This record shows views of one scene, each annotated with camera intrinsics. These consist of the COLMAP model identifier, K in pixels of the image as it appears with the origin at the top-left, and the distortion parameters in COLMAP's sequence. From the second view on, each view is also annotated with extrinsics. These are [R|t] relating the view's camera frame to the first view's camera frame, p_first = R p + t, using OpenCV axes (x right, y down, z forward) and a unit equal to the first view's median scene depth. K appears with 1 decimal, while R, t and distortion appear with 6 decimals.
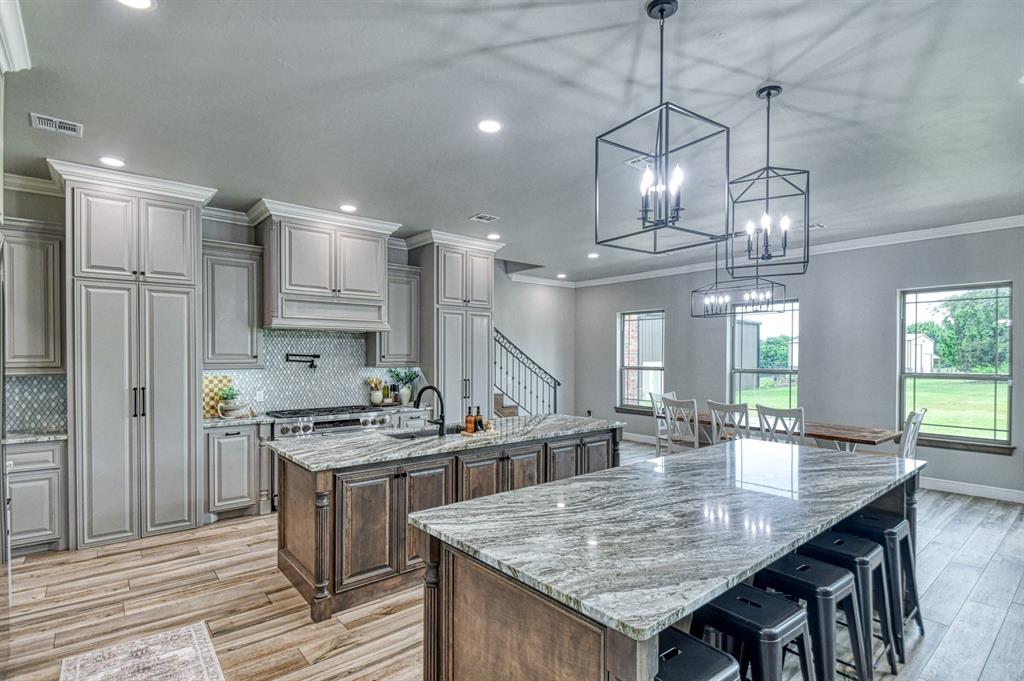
lens RADIAL K [[503.5, 0, 504.9], [0, 503.5, 361.8], [0, 0, 1]] dist [-0.005646, -0.005920]
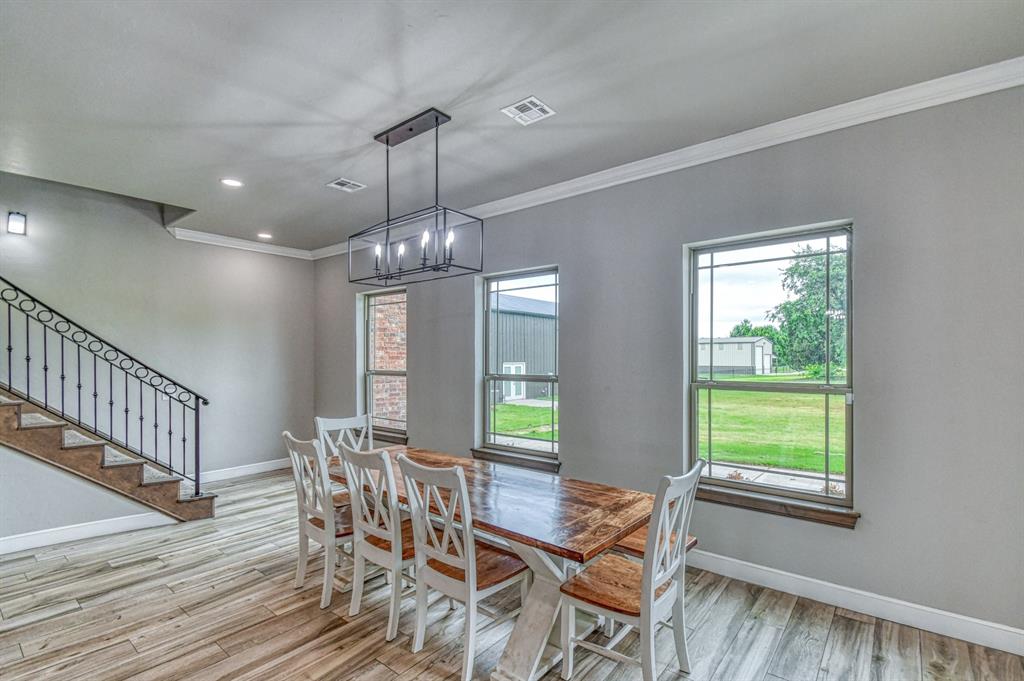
lens RADIAL K [[469.5, 0, 516.0], [0, 469.5, 359.0], [0, 0, 1]] dist [0.017659, 0.000087]
pose [[0.978871, -0.004089, 0.204436, 0.460890], [0.005733, 0.999956, -0.007450, -0.001440], [-0.204397, 0.008465, 0.978852, 0.474830]]
